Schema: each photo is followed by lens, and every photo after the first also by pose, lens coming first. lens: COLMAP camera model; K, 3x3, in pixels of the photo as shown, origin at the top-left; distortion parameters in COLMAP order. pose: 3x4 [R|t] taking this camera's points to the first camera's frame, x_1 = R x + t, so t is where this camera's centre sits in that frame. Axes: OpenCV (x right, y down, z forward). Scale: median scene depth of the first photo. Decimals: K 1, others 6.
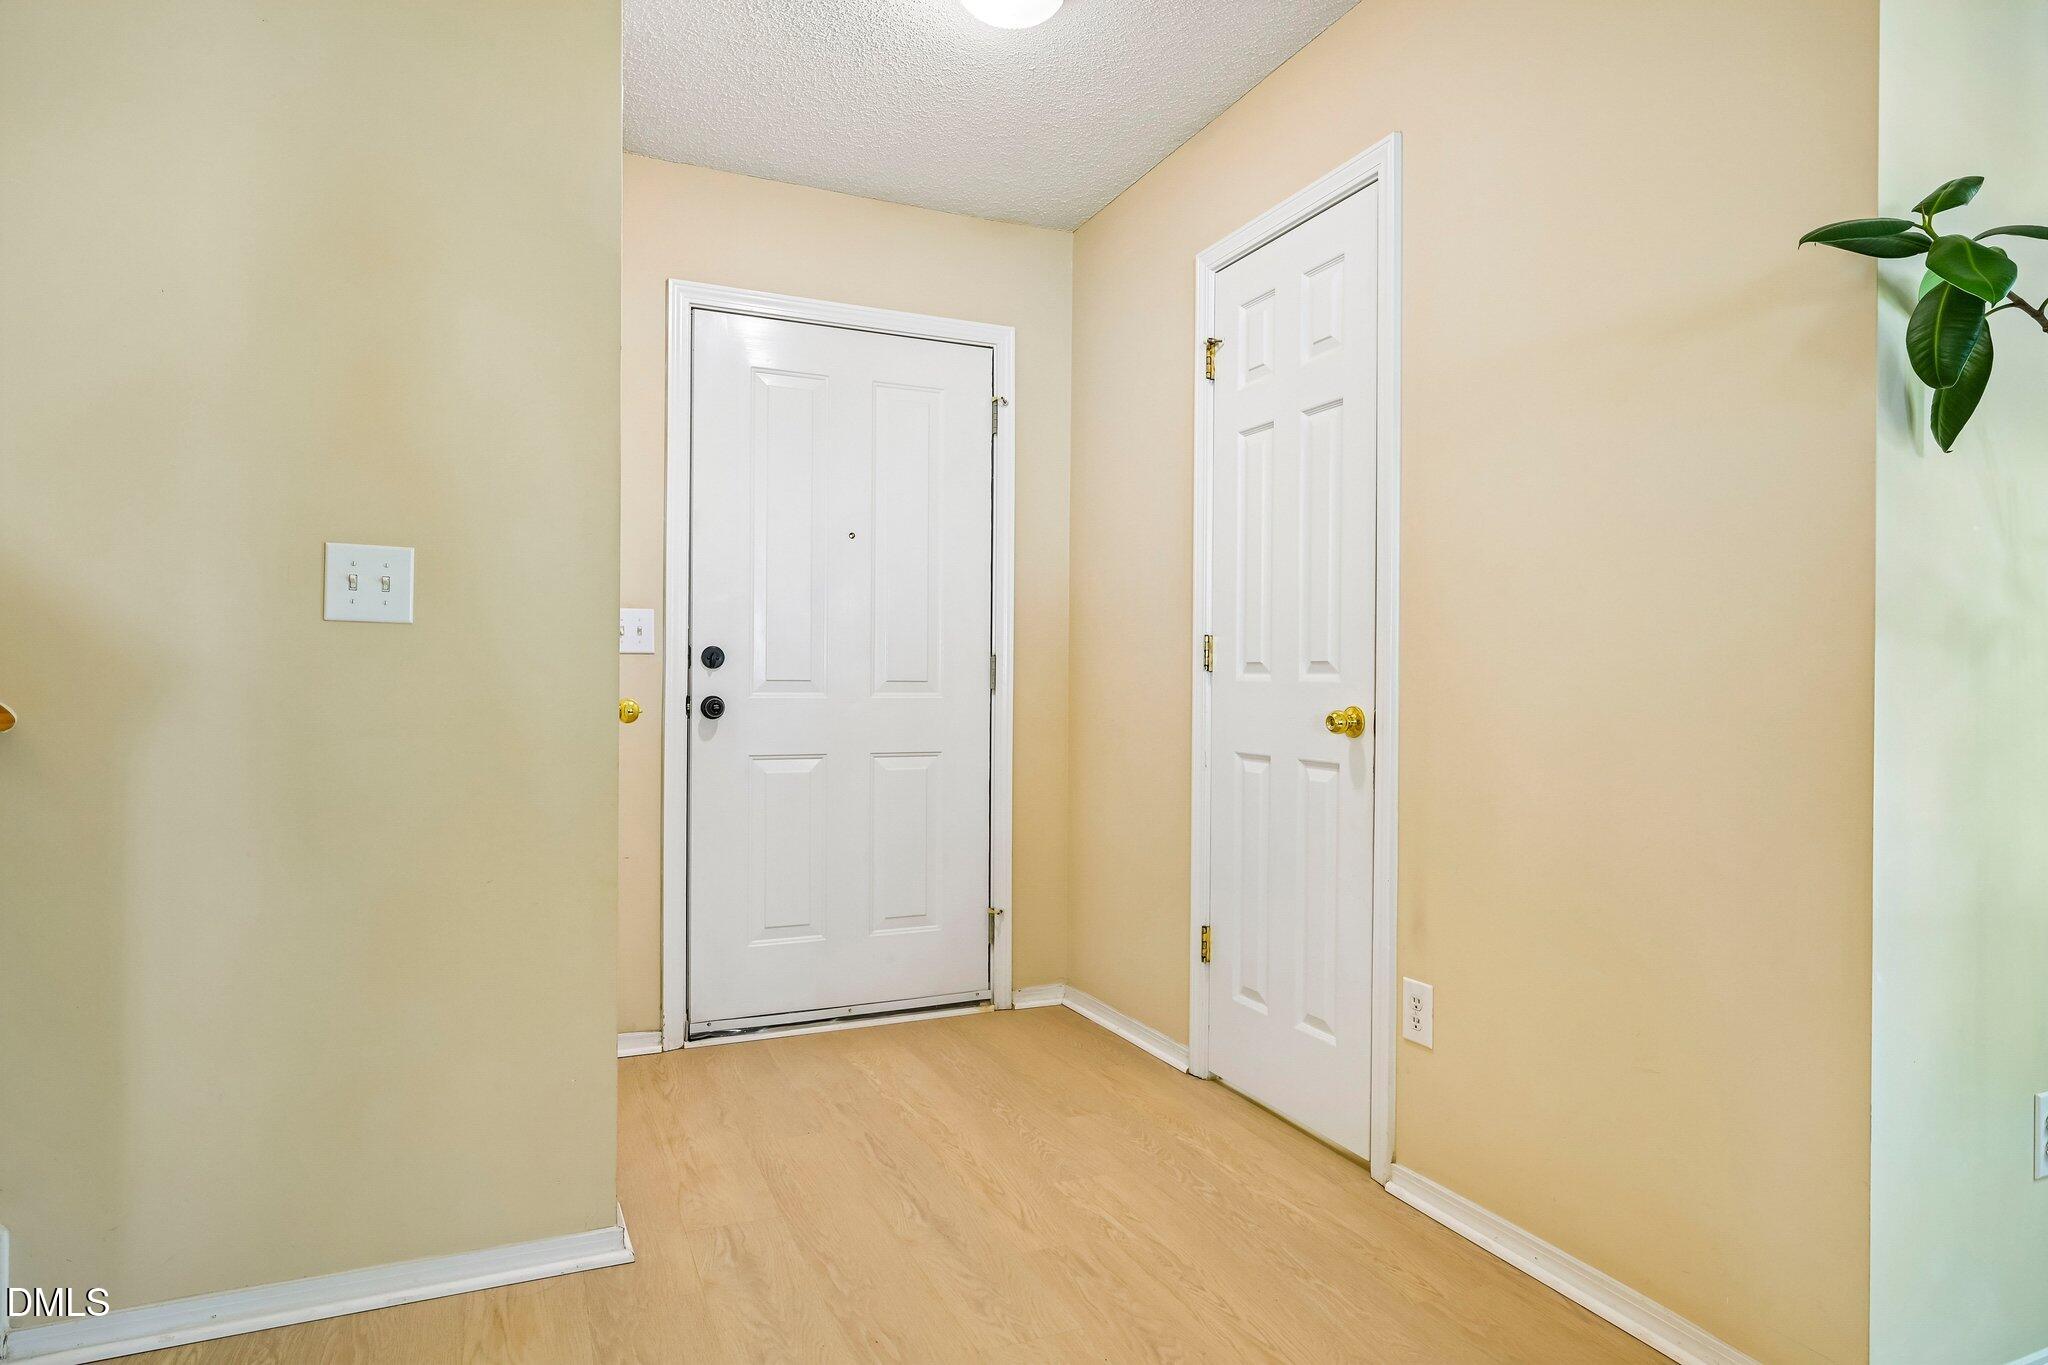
lens RADIAL K [[1149.0, 0, 1037.2], [0, 1149.0, 684.9], [0, 0, 1]] dist [-0.002491, 0.001060]
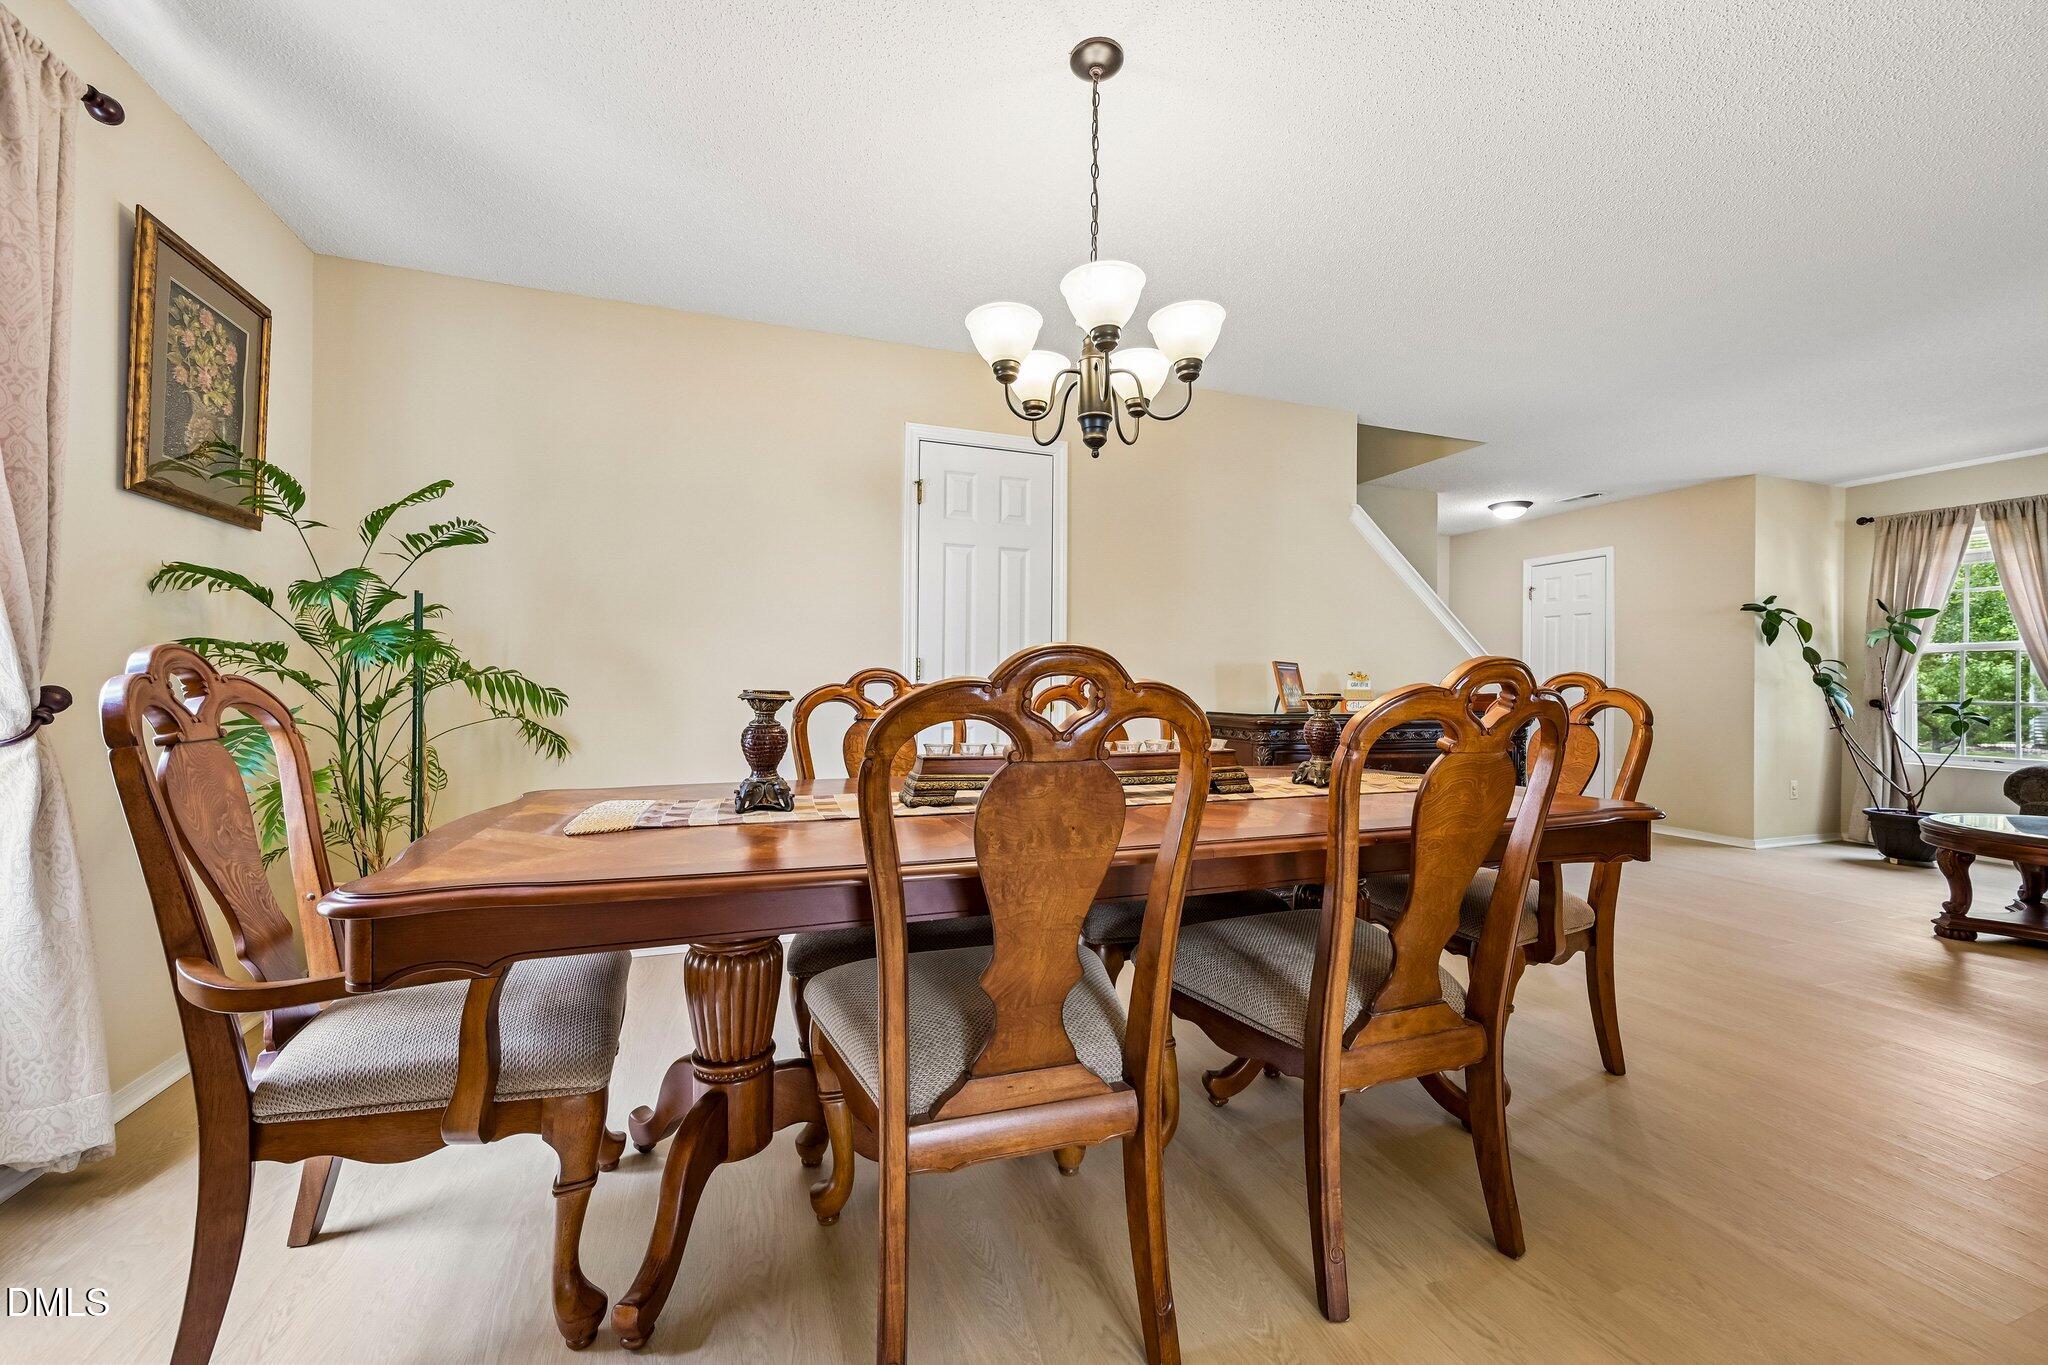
lens RADIAL K [[803.7, 0, 1023.8], [0, 803.7, 685.0], [0, 0, 1]] dist [-0.002168, -0.000091]
pose [[0.996762, -0.004807, -0.080267, -1.137264], [0.004783, 0.999988, -0.000499, -0.024886], [0.080268, 0.000113, 0.996773, -1.441323]]
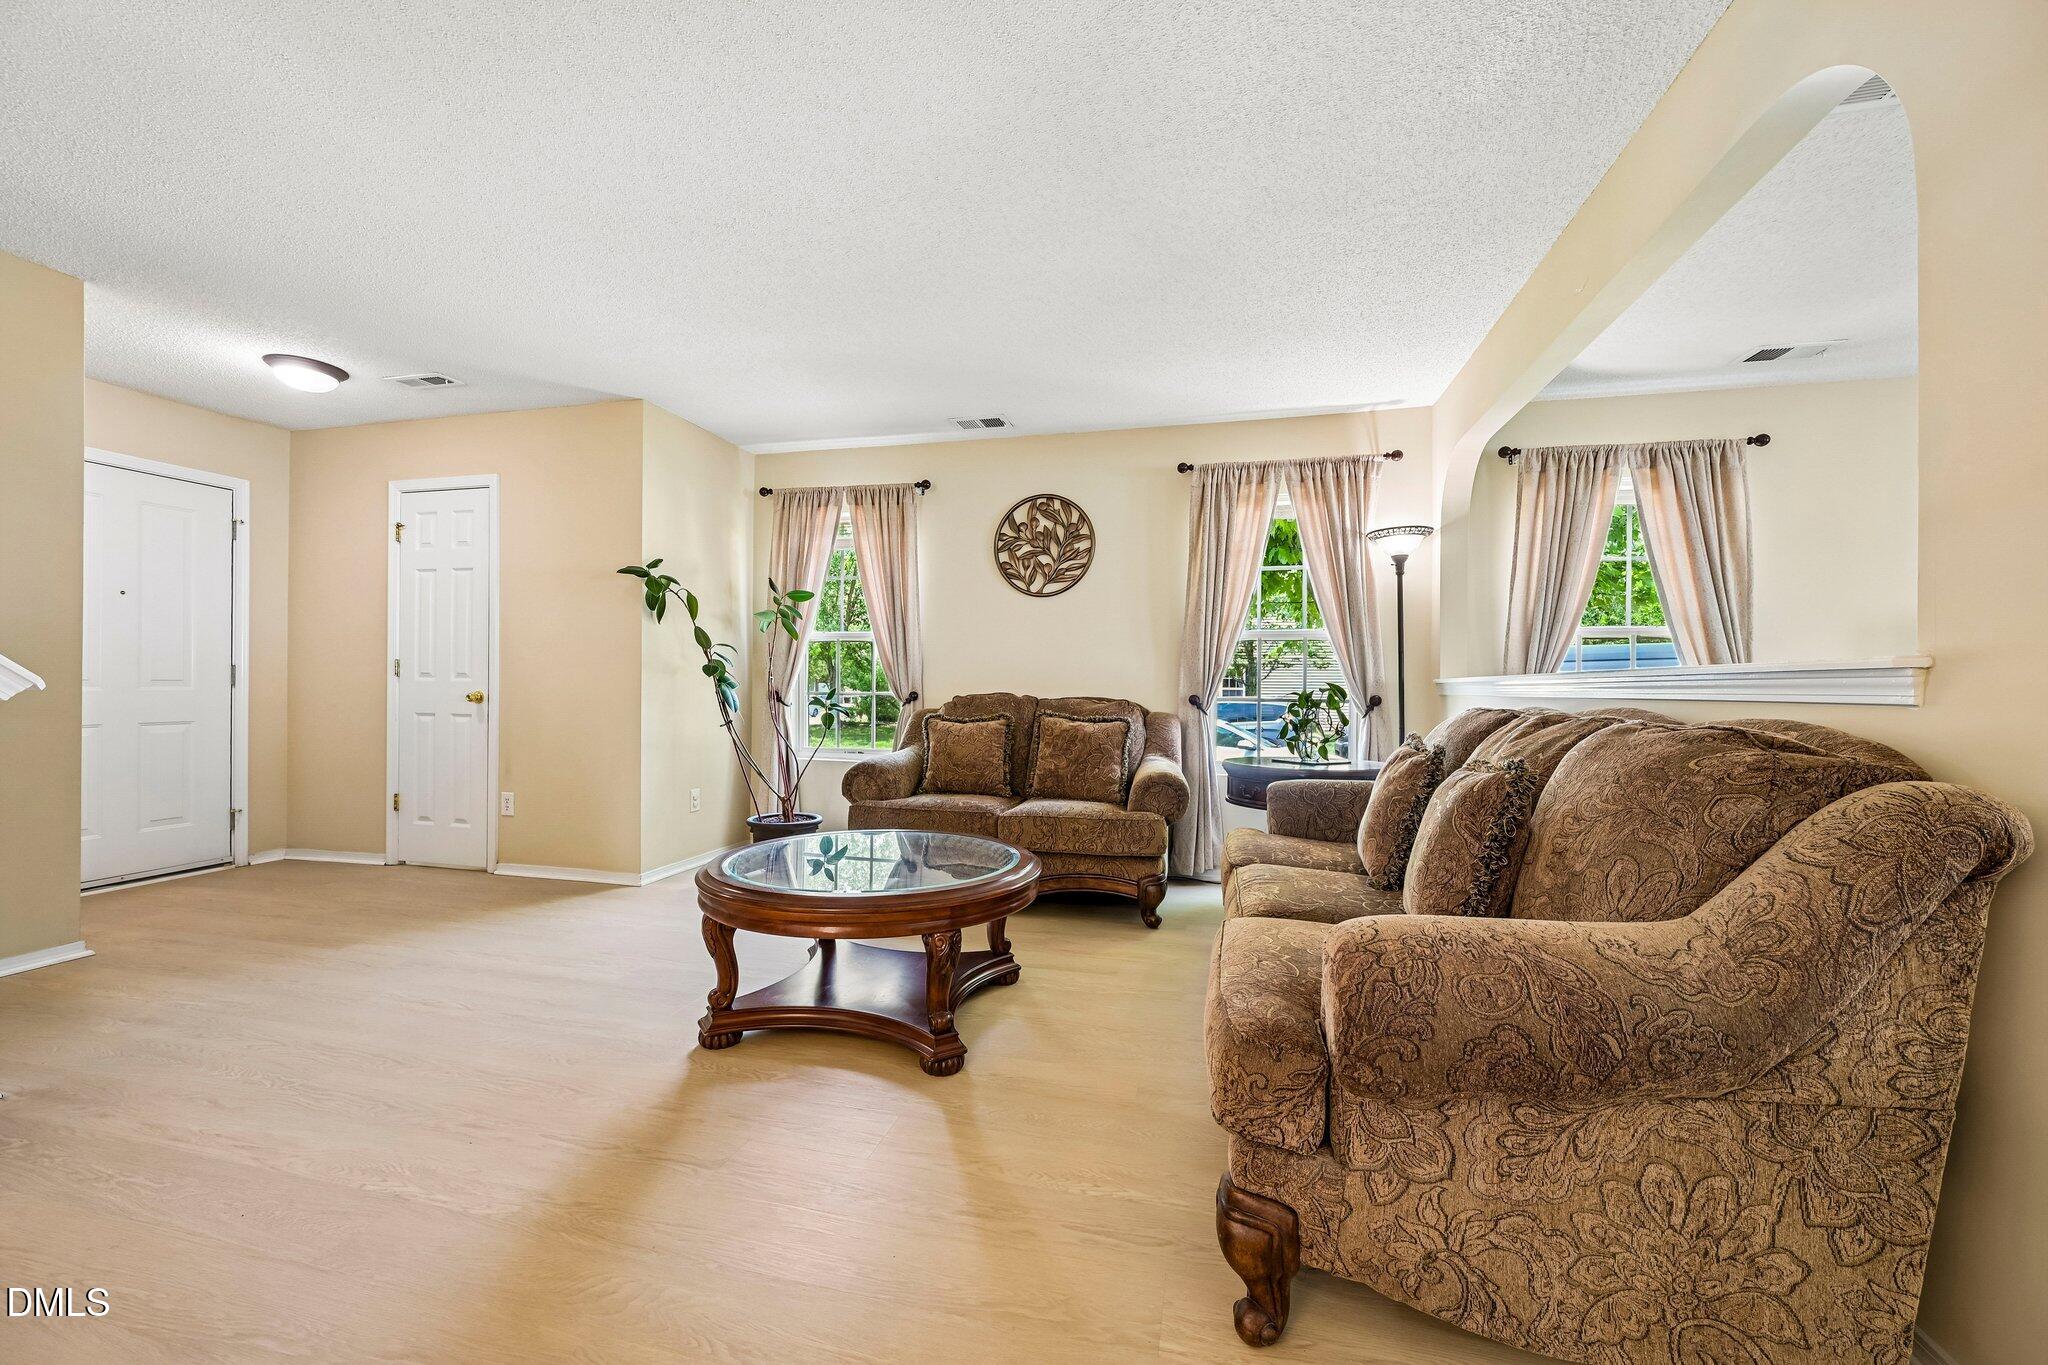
lens RADIAL K [[803.7, 0, 1023.8], [0, 803.7, 685.0], [0, 0, 1]] dist [-0.002168, -0.000091]
pose [[0.623091, -0.003764, 0.782140, -0.306384], [-0.001371, 0.999982, 0.005904, -0.006027], [-0.782148, -0.004751, 0.623074, -0.888052]]
